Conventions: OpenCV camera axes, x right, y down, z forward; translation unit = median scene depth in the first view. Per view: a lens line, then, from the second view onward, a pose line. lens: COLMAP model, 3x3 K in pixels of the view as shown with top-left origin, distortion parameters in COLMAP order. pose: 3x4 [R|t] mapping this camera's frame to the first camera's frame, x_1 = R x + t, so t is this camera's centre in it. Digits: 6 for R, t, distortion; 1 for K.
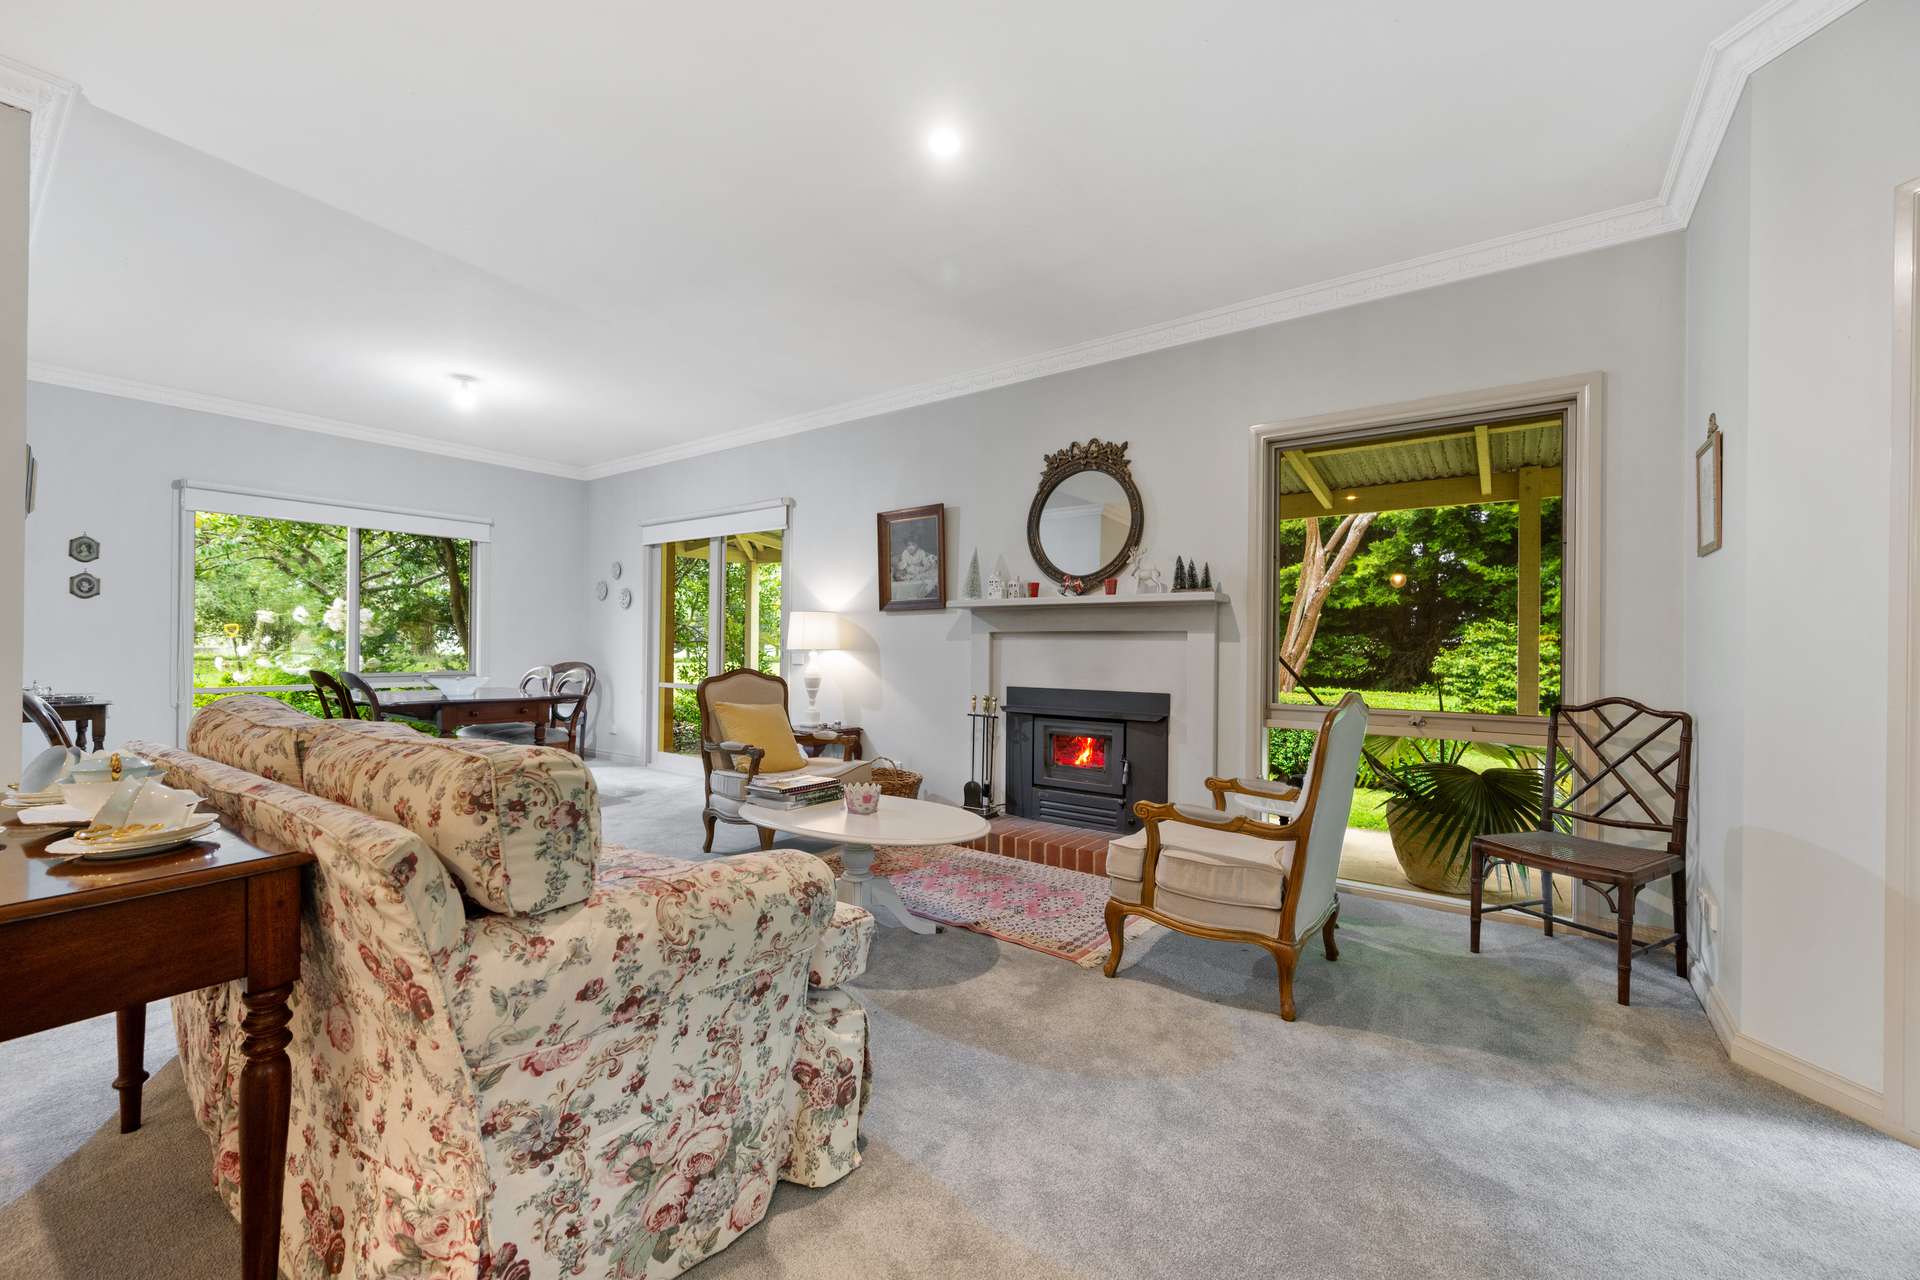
lens RADIAL K [[759.3, 0, 957.4], [0, 759.3, 645.5], [0, 0, 1]] dist [0.000433, 0.000084]
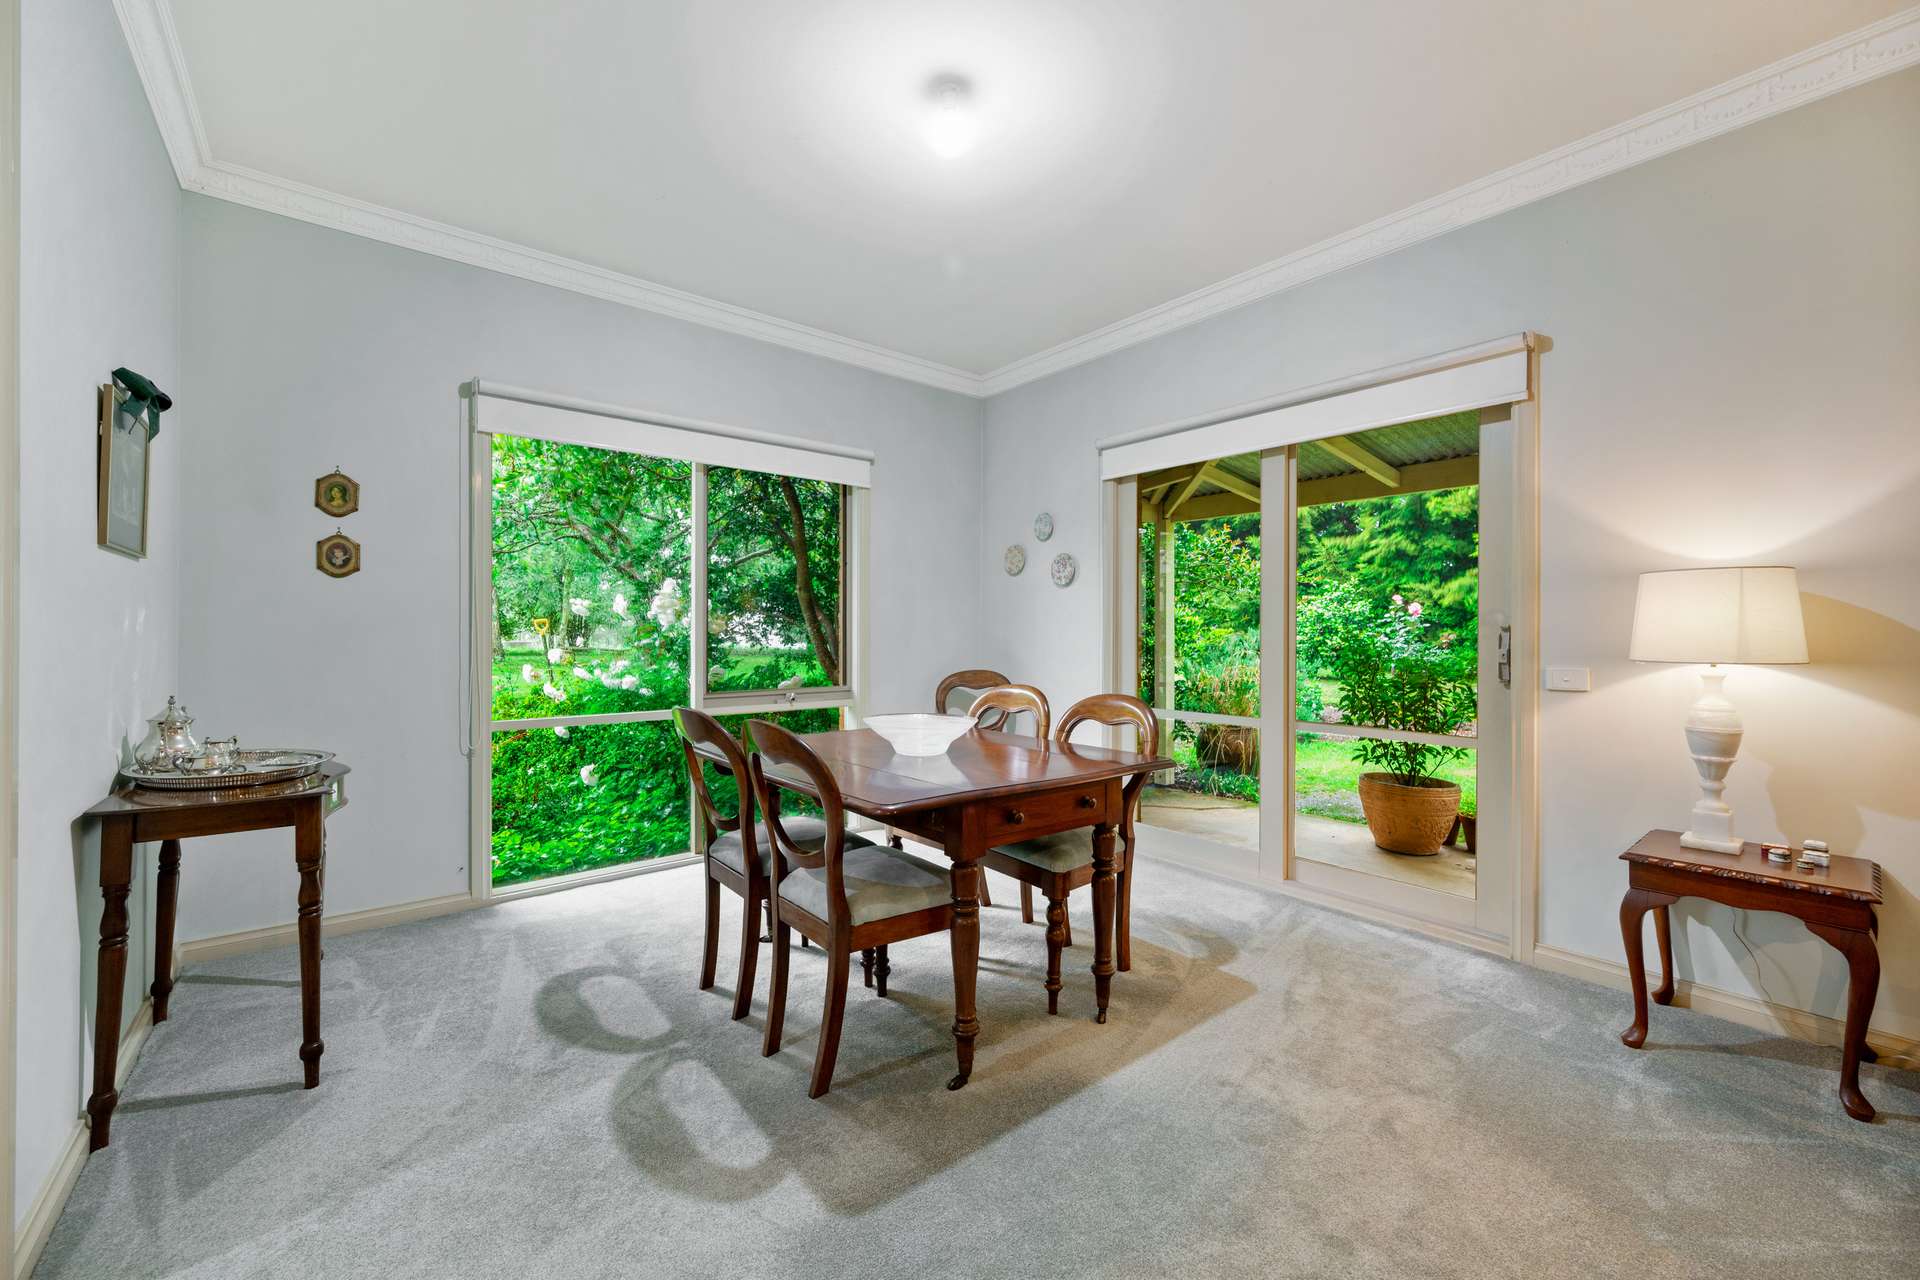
lens RADIAL K [[759.3, 0, 962.4], [0, 759.3, 634.0], [0, 0, 1]] dist [0.000433, 0.000084]
pose [[0.967896, -0.007511, -0.251237, -0.417023], [0.007336, 0.999972, -0.001633, -0.010282], [0.251243, -0.000262, 0.967924, 0.433733]]
